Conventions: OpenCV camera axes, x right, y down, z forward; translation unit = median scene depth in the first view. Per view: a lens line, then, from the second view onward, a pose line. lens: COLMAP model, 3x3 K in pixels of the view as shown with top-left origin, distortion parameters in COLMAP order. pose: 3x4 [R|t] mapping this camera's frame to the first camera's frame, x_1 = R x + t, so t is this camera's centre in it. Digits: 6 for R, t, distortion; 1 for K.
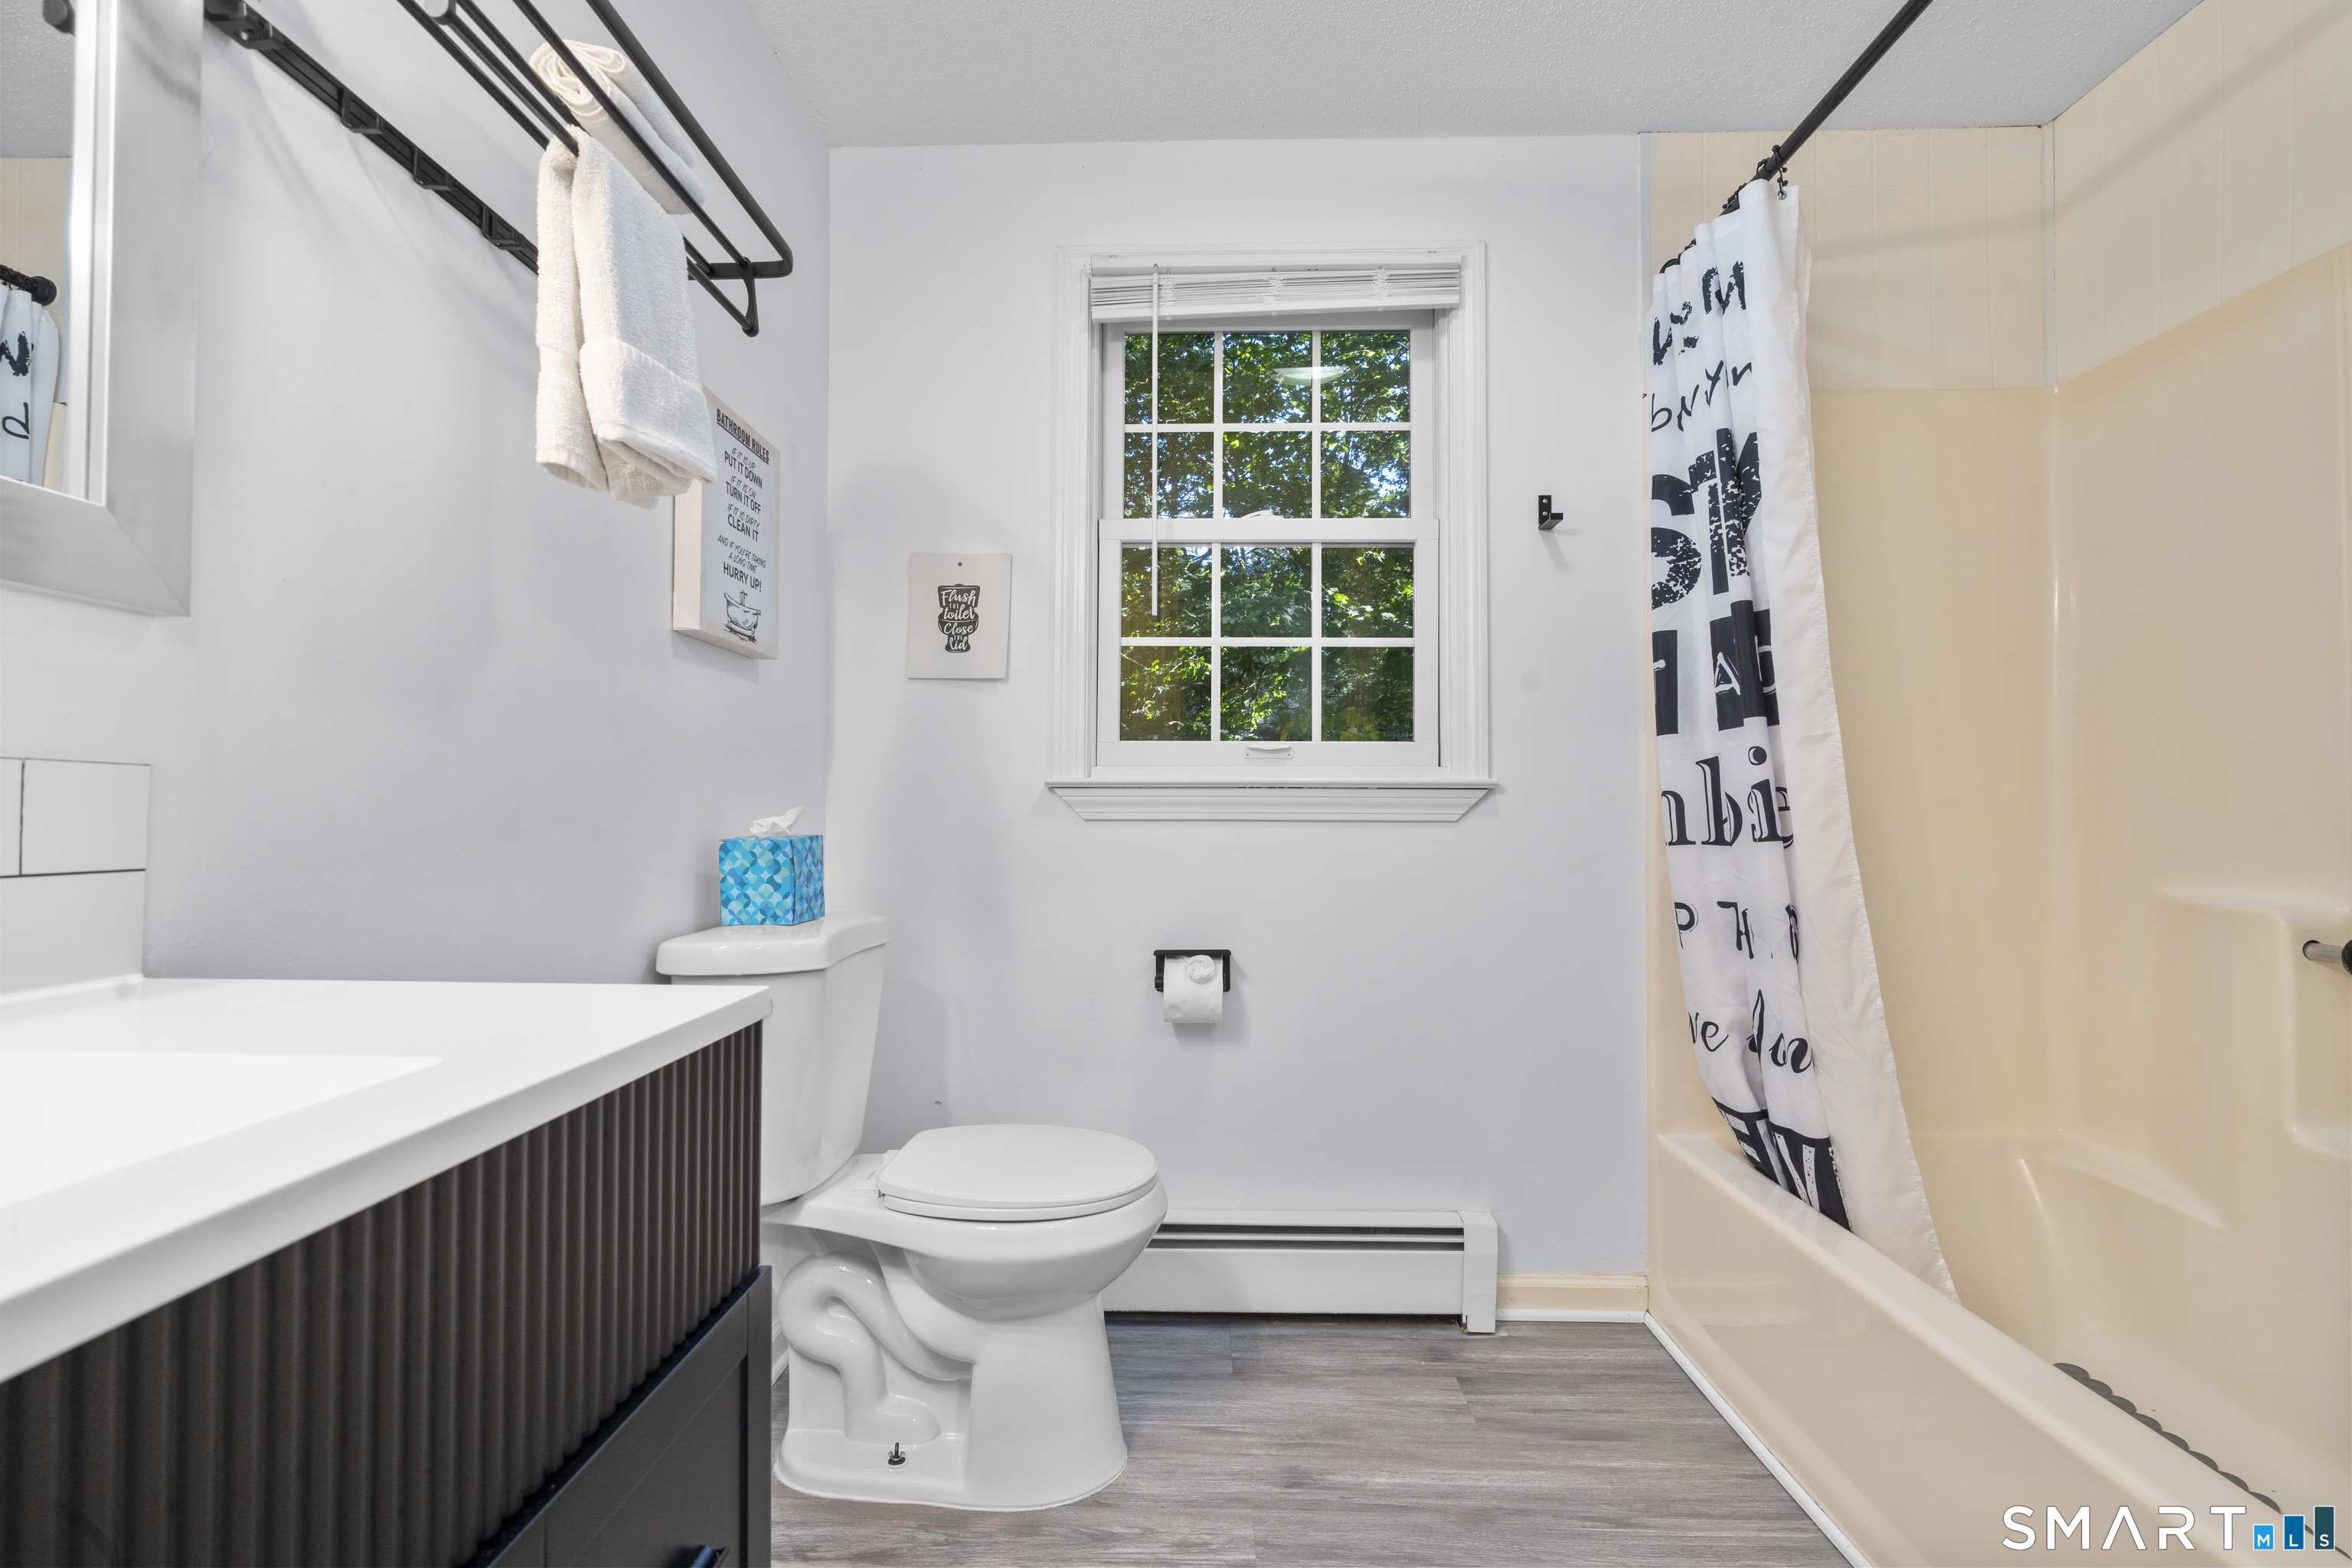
lens RADIAL K [[1059.0, 0, 1170.0], [0, 1059.0, 787.9], [0, 0, 1]] dist [-0.004697, 0.003247]
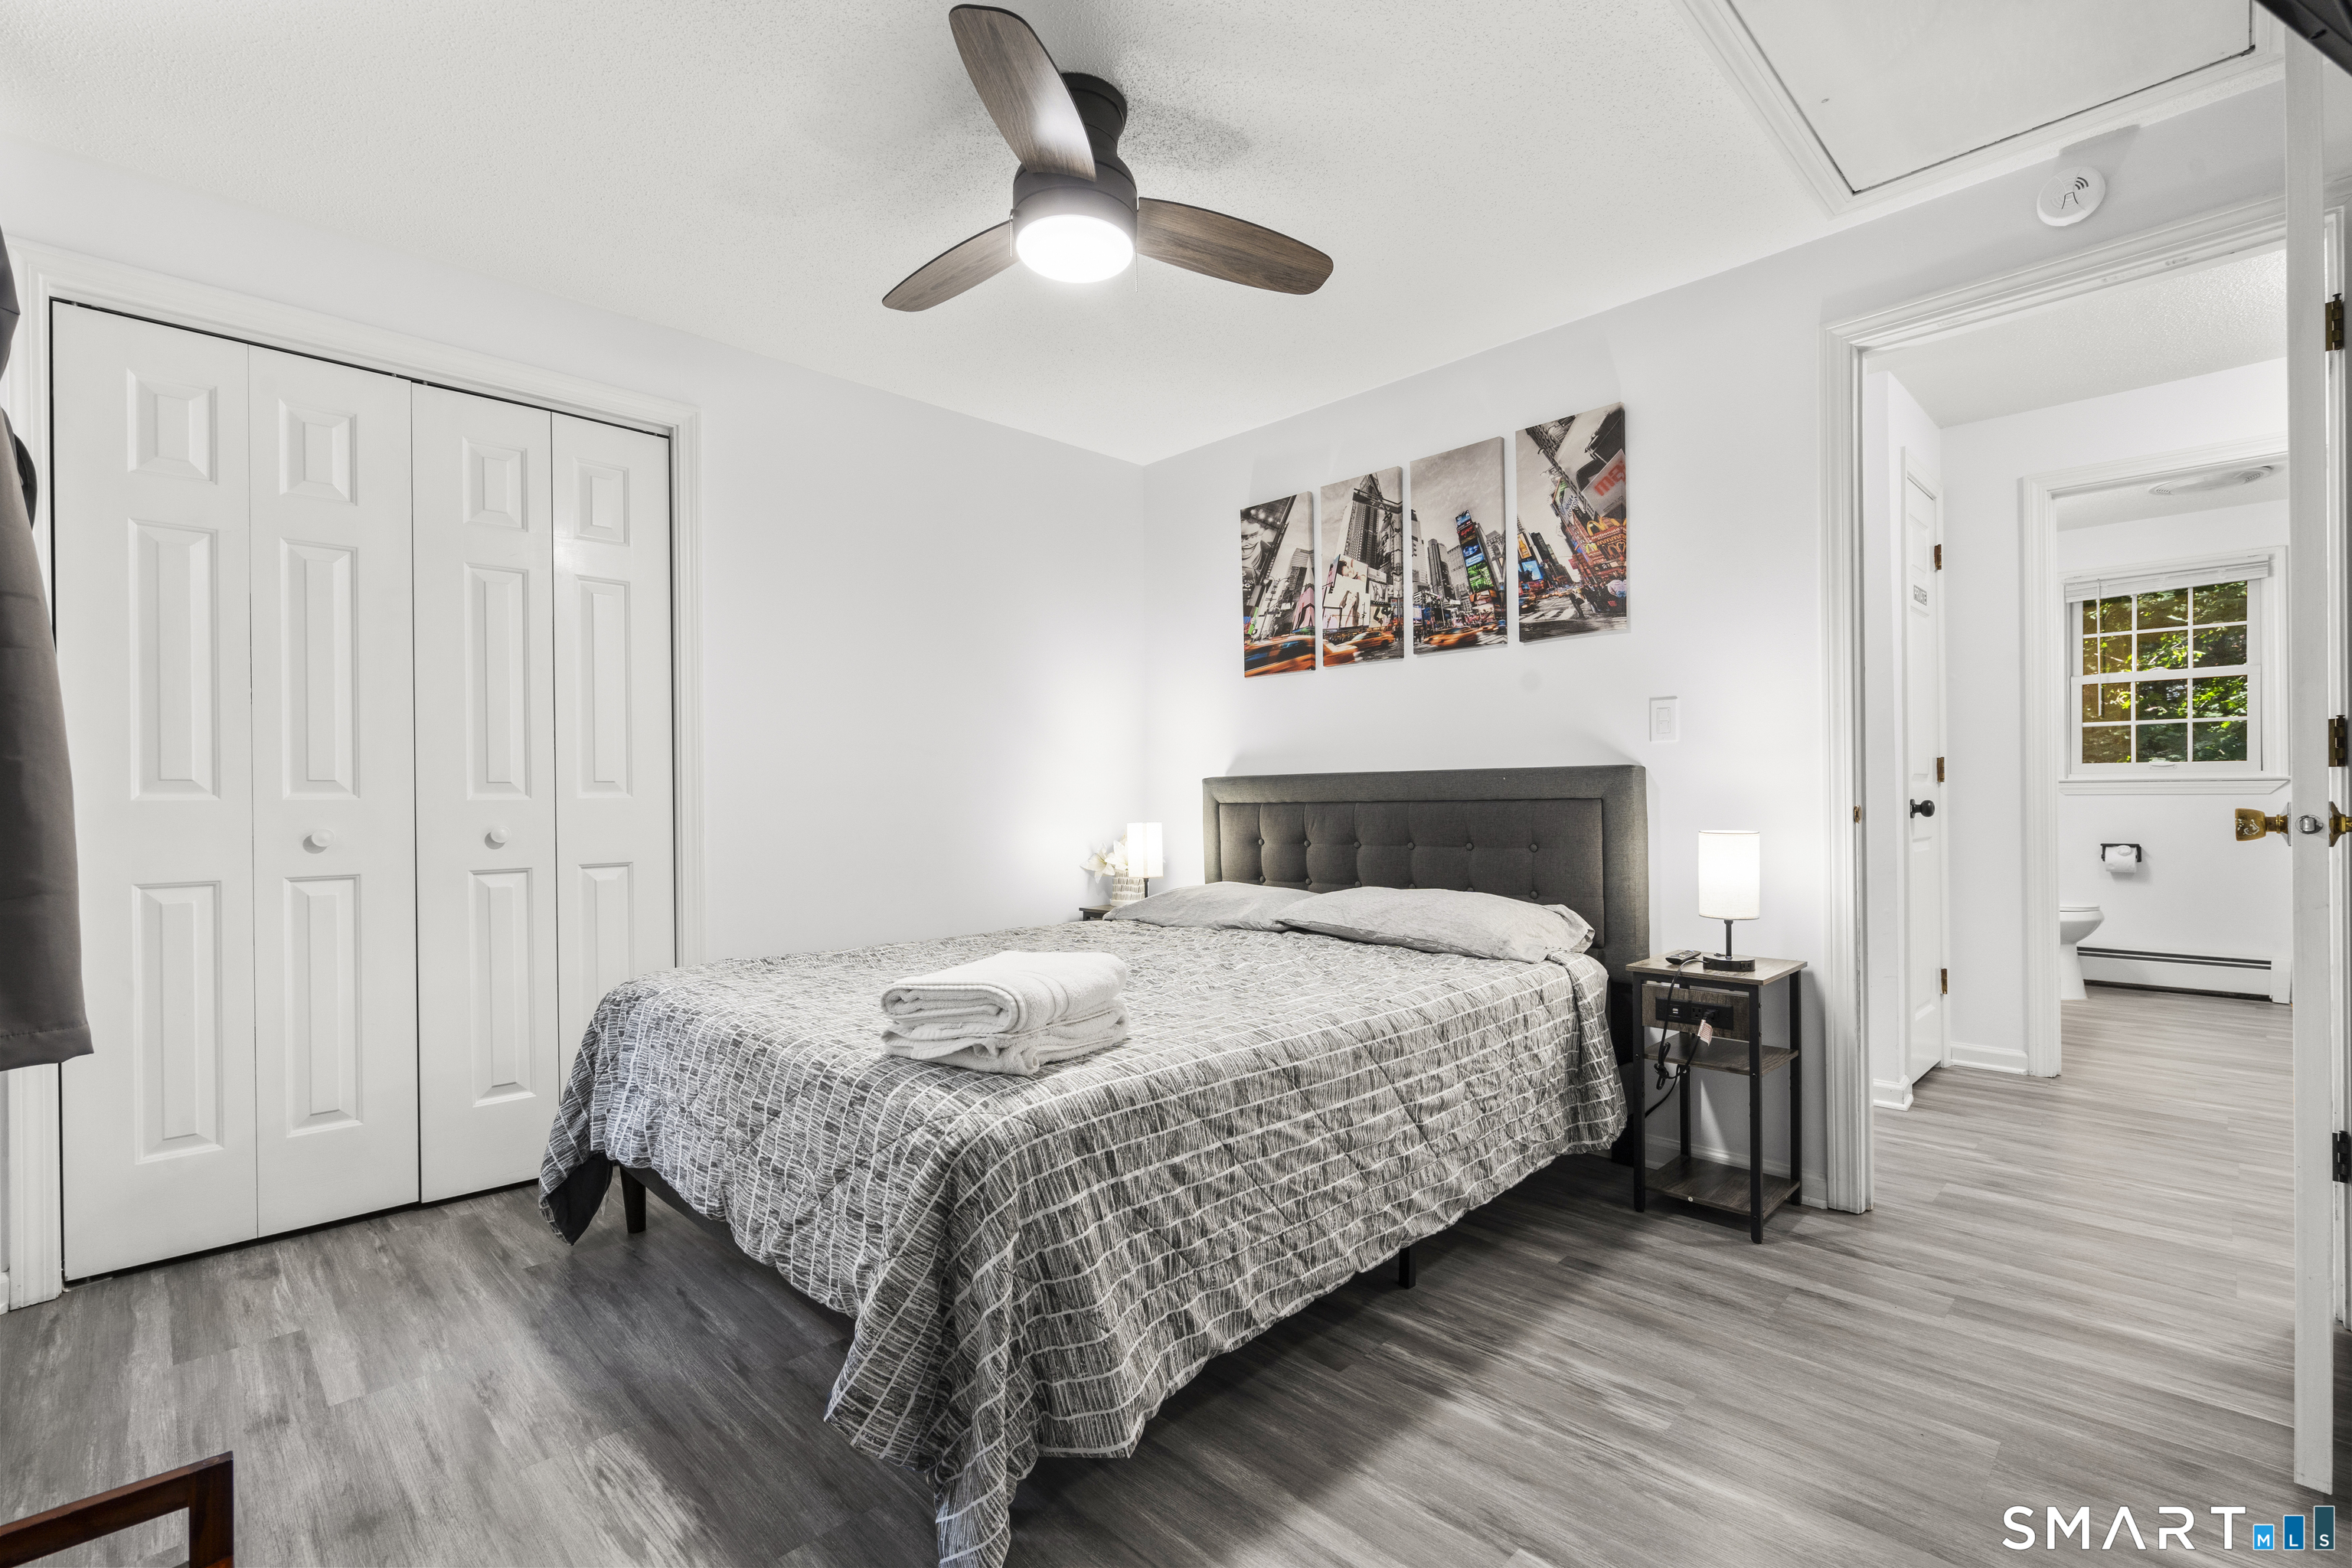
lens RADIAL K [[1059.0, 0, 1165.8], [0, 1059.0, 779.8], [0, 0, 1]] dist [-0.004697, 0.003247]
pose [[0.715194, -0.006994, -0.698891, 0.155427], [0.016179, 0.999848, 0.006551, -0.056126], [0.698738, -0.015993, 0.715199, -2.397552]]
